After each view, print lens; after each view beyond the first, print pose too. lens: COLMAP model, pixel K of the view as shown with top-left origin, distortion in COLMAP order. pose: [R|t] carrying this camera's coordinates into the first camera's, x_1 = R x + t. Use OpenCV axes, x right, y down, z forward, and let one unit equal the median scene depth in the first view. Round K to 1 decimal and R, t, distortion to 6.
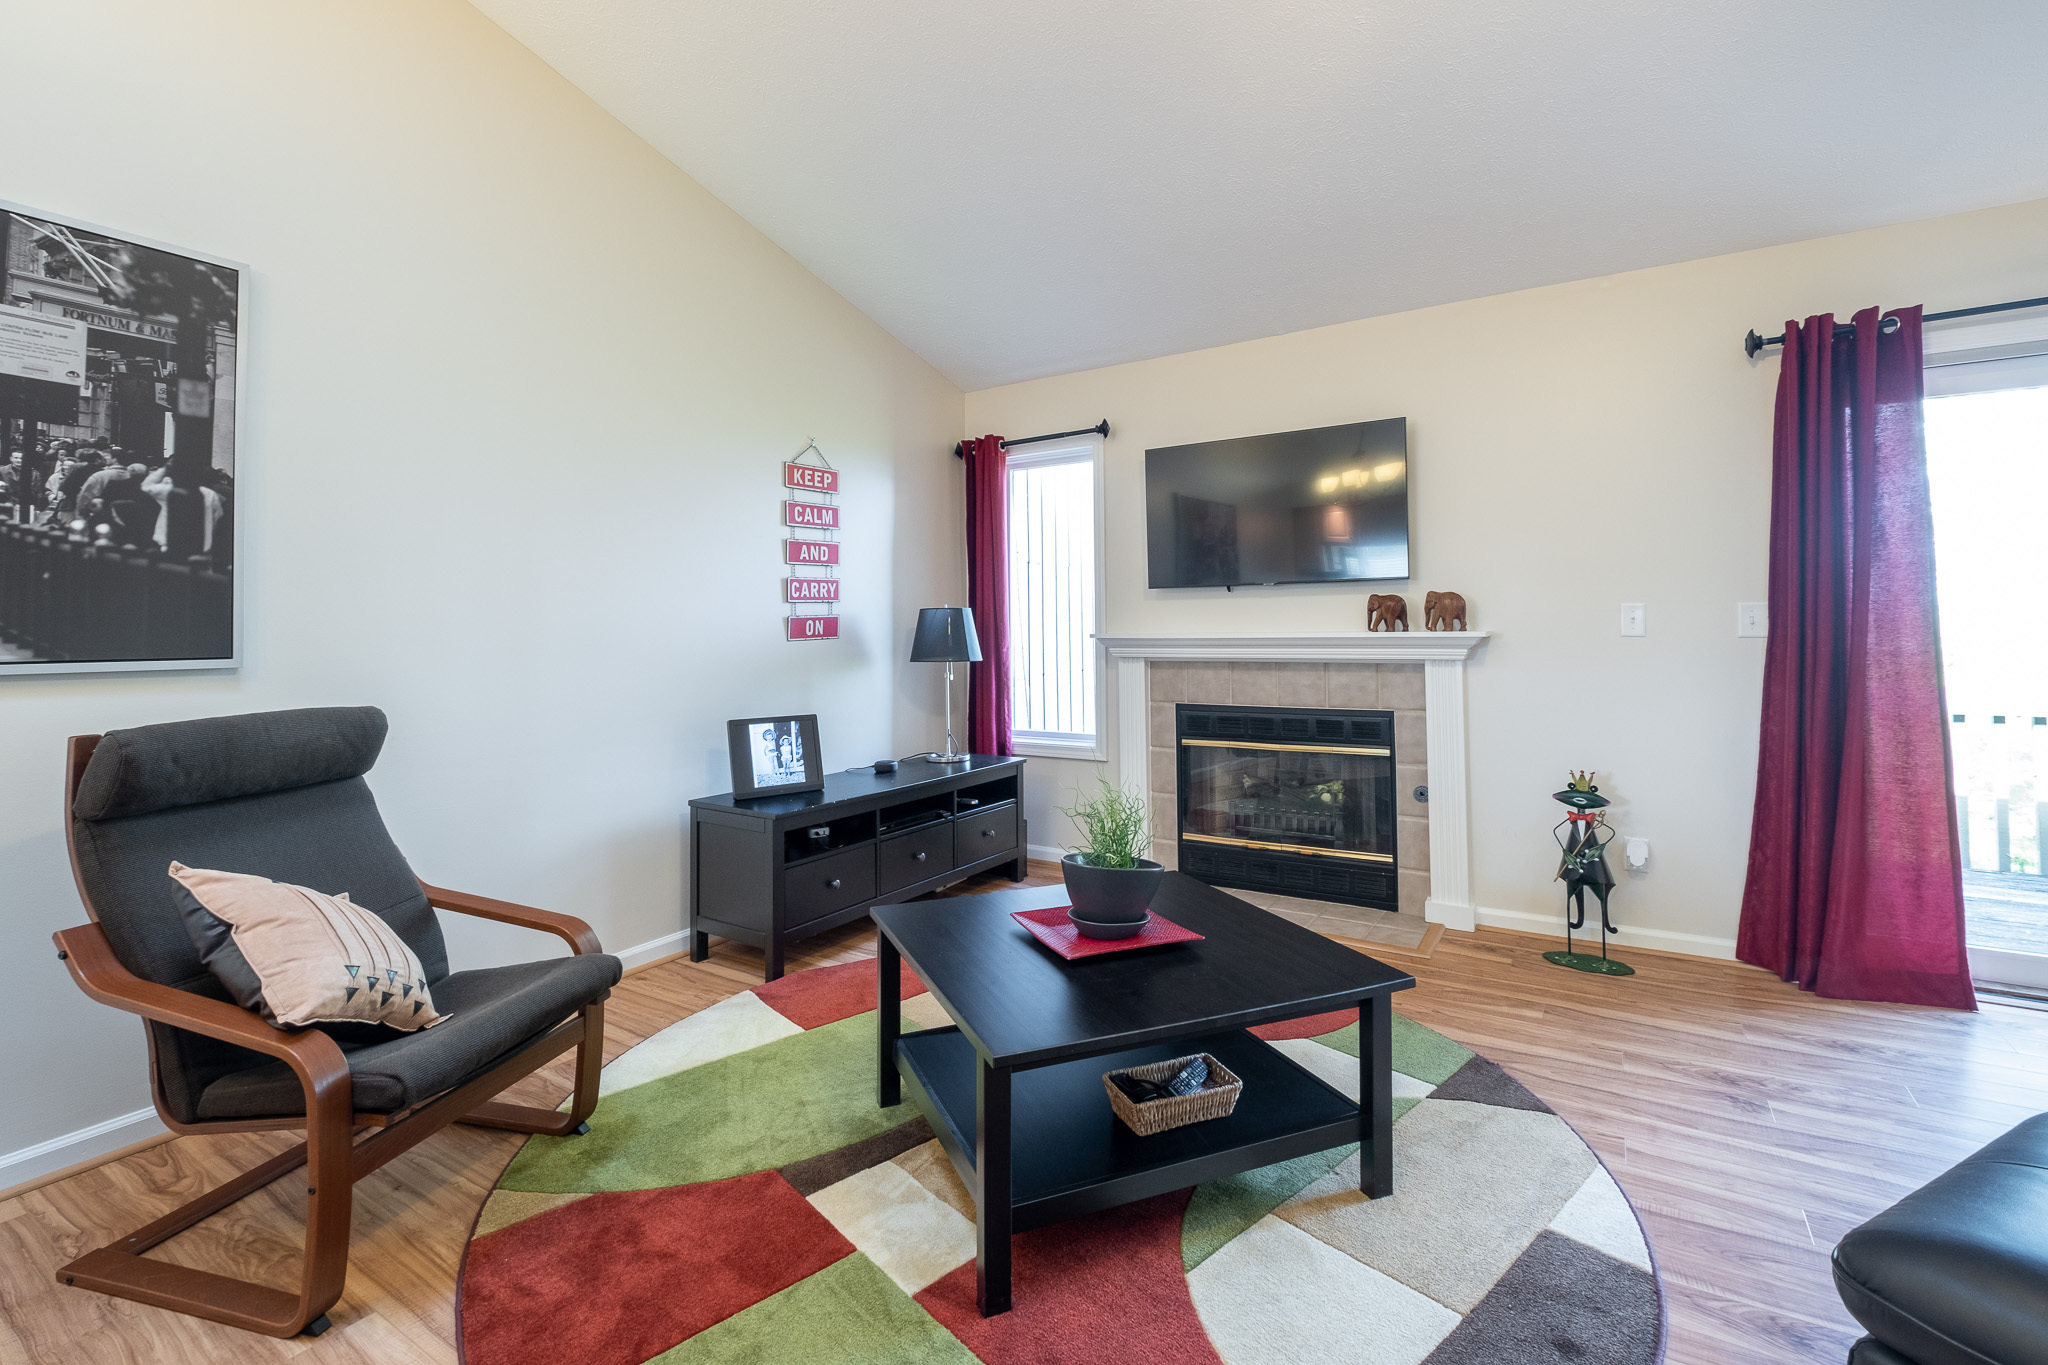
lens RADIAL K [[913.7, 0, 1021.8], [0, 913.7, 602.1], [0, 0, 1]] dist [-0.001021, -0.000981]
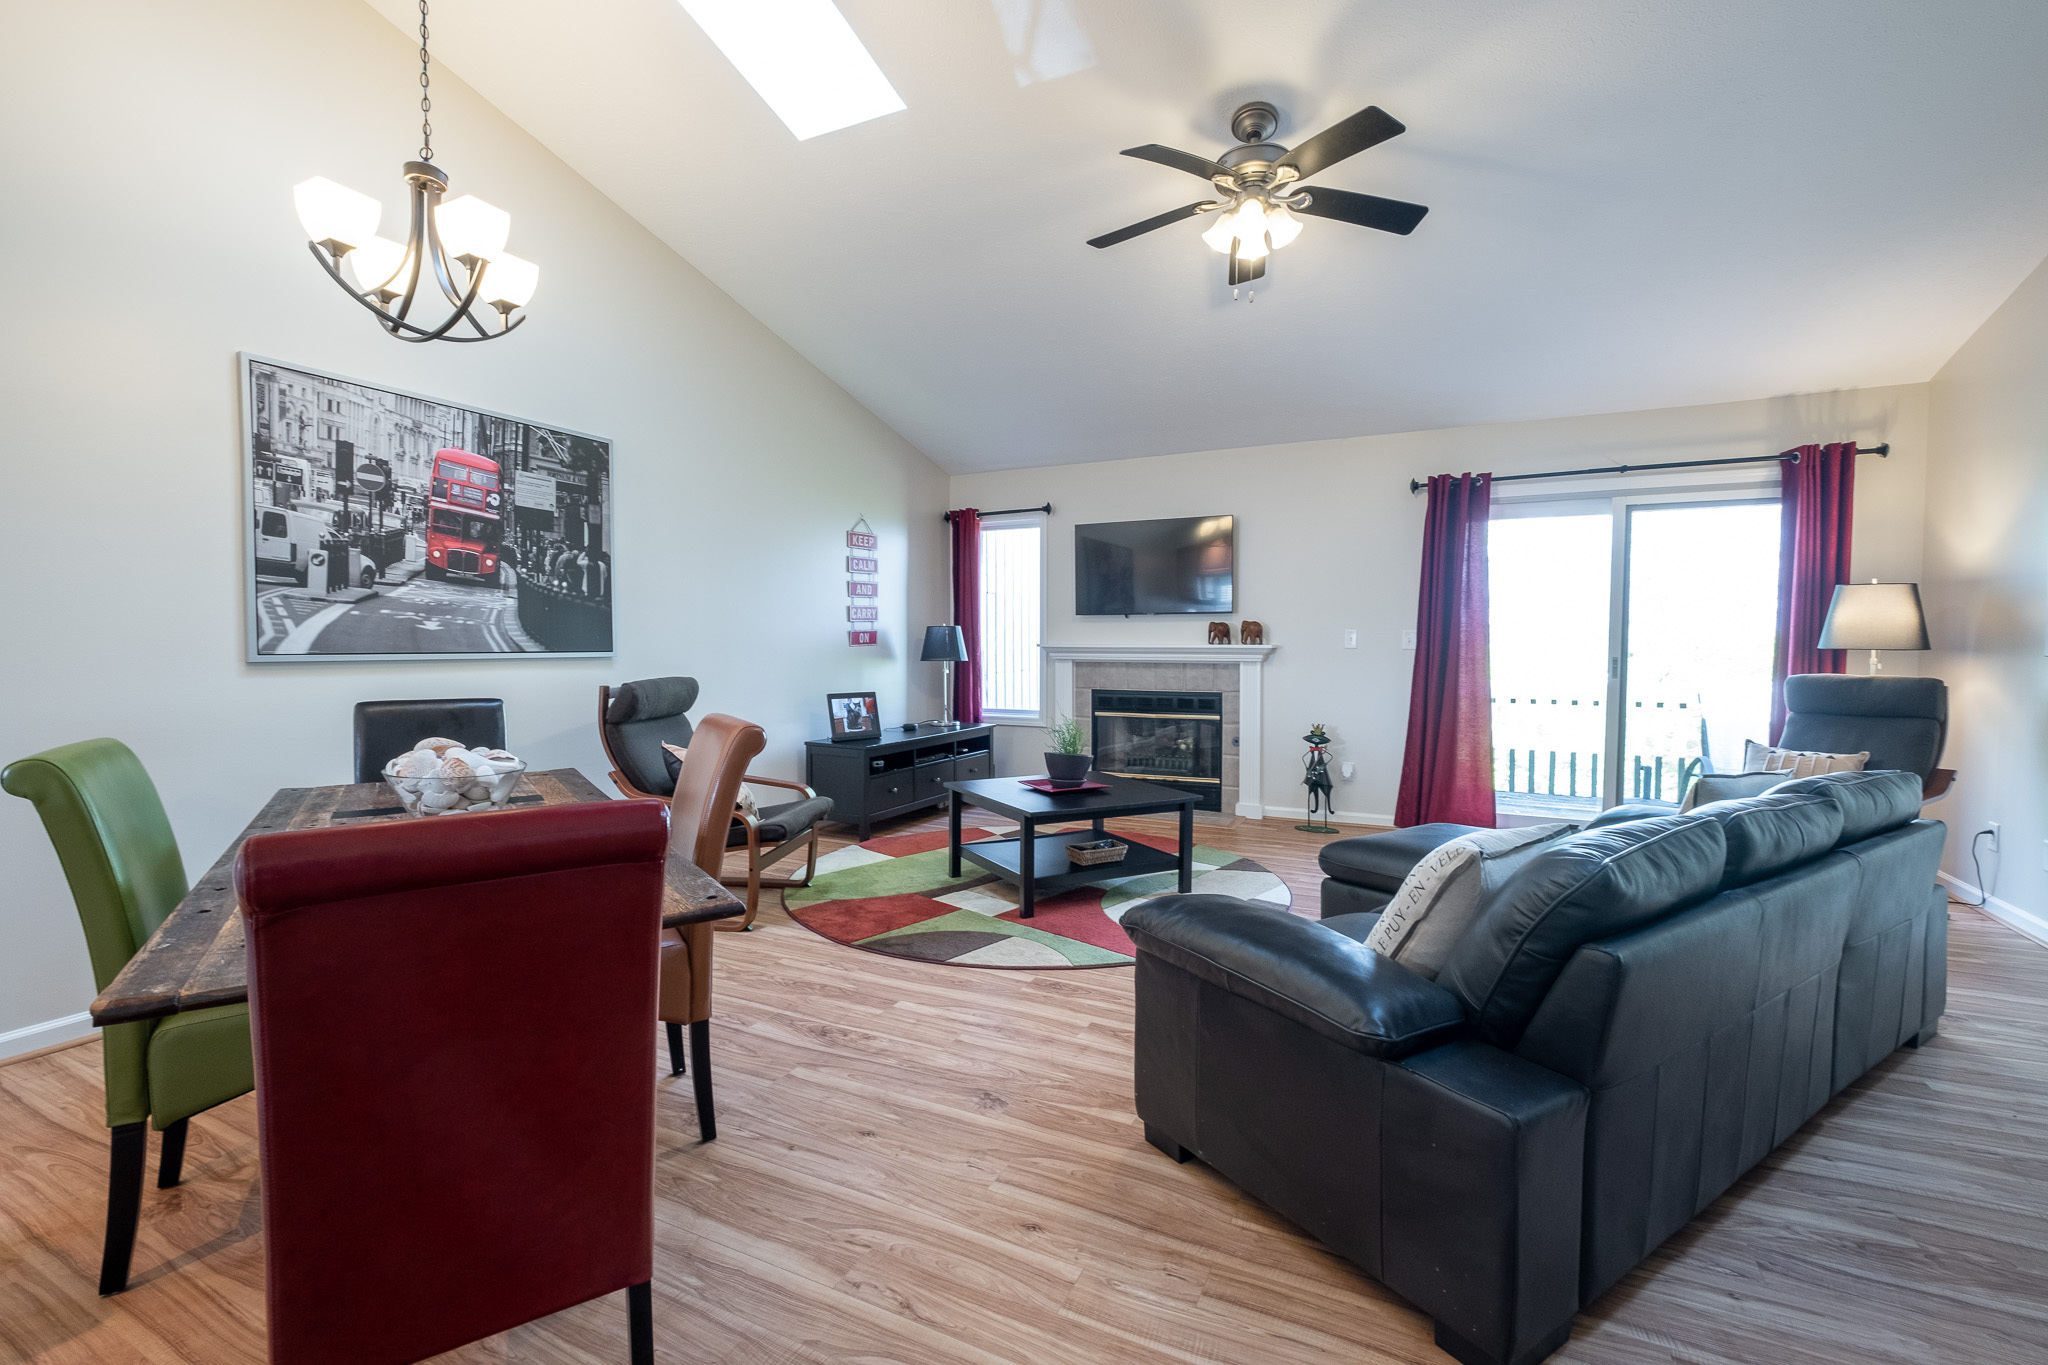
lens RADIAL K [[884.3, 0, 1023.5], [0, 884.3, 677.3], [0, 0, 1]] dist [0.002551, -0.003428]
pose [[0.993862, 0.007223, 0.110394, -0.138389], [-0.015219, 0.997306, 0.071760, -0.019275], [-0.109579, -0.072999, 0.991294, -0.590239]]
